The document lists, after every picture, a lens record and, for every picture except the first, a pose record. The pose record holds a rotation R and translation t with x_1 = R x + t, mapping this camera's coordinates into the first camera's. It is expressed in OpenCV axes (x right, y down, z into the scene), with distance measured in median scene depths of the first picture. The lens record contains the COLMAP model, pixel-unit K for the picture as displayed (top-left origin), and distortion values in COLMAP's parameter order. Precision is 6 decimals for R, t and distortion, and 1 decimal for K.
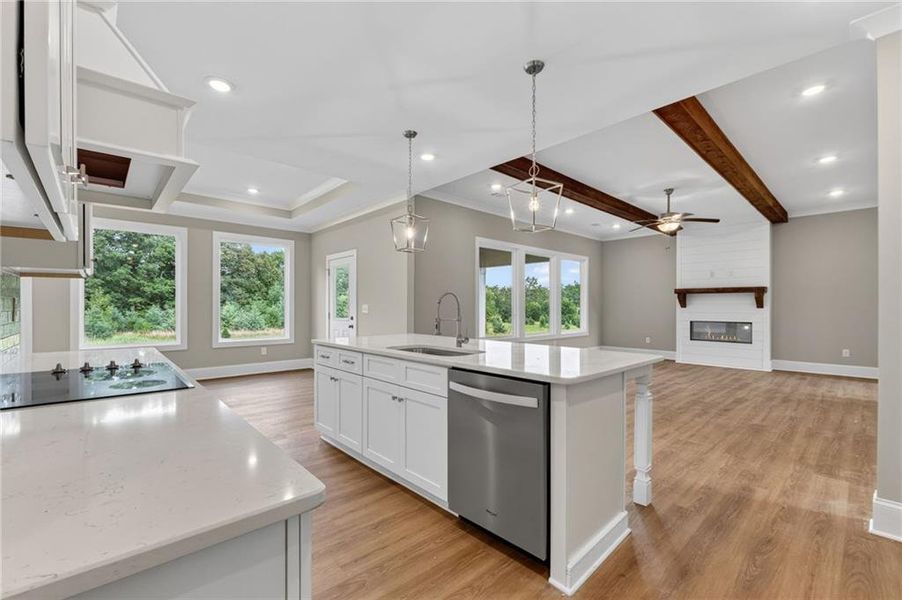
lens RADIAL K [[385.8, 0, 447.8], [0, 385.8, 305.6], [0, 0, 1]] dist [0.000884, 0.000304]
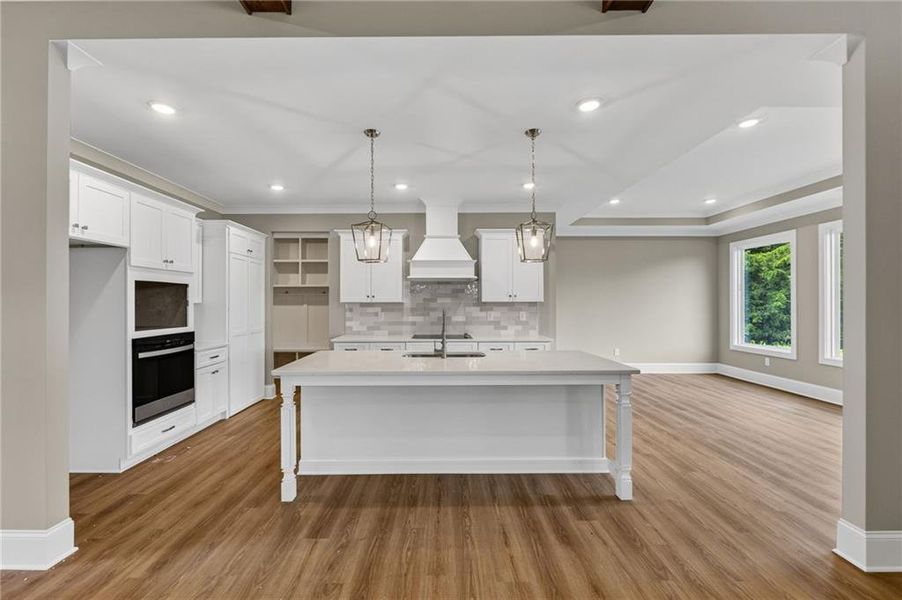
lens RADIAL K [[391.5, 0, 442.4], [0, 391.5, 302.6], [0, 0, 1]] dist [-0.000418, -0.000063]
pose [[-0.675973, -0.005536, -0.736906, 1.060679], [-0.004419, 0.999984, -0.003459, -0.064174], [0.736913, 0.000918, -0.675987, 2.134872]]
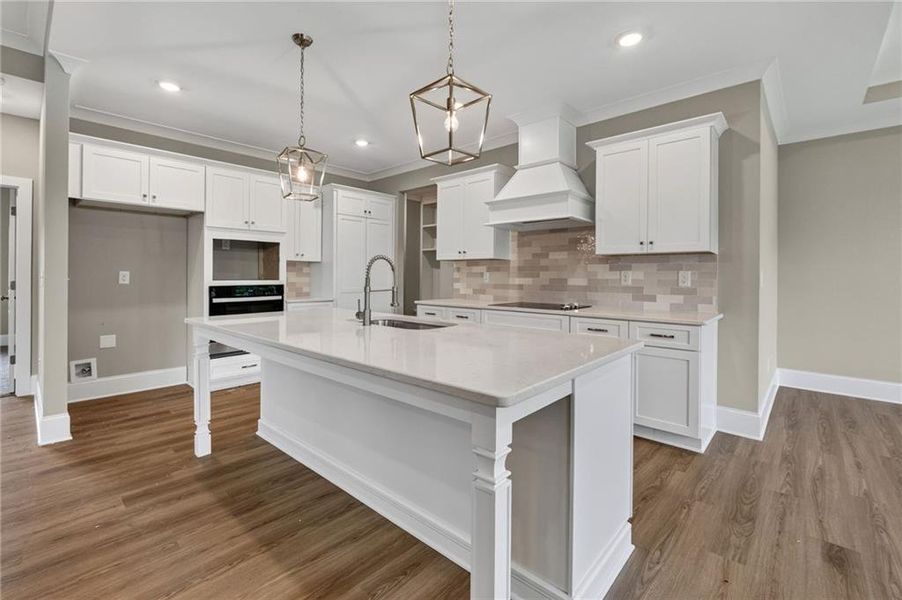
lens RADIAL K [[398.7, 0, 445.5], [0, 398.7, 274.5], [0, 0, 1]] dist [-0.001377, -0.000273]
pose [[-0.996640, -0.010772, -0.081195, -0.078428], [-0.010846, 0.999941, 0.000477, 0.000072], [0.081185, 0.001356, -0.996698, 2.192155]]
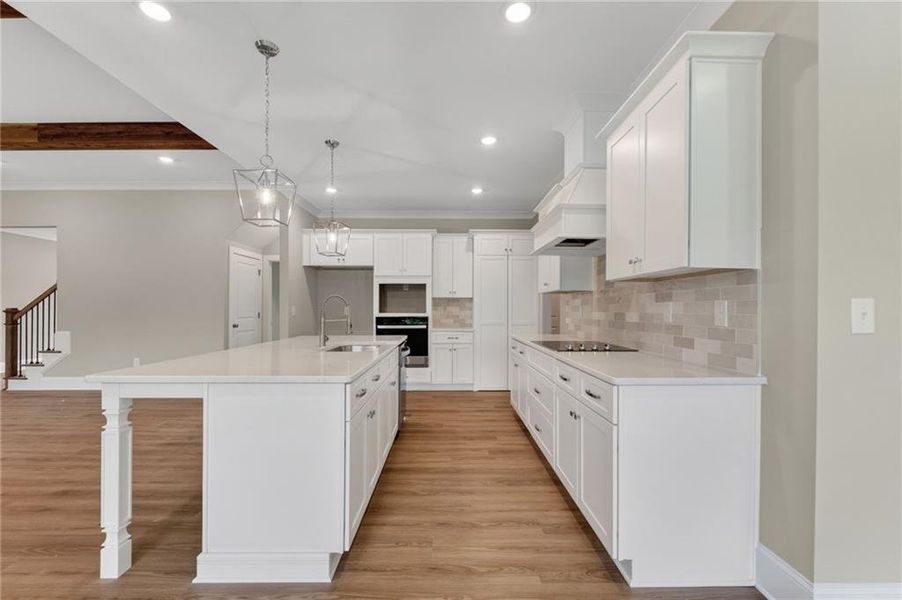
lens RADIAL K [[385.8, 0, 447.8], [0, 385.8, 305.6], [0, 0, 1]] dist [0.000884, 0.000304]
pose [[-0.736439, -0.001541, 0.676502, -1.134468], [-0.004164, 0.999989, -0.002255, -0.005181], [-0.676491, -0.004477, -0.736437, 1.864988]]
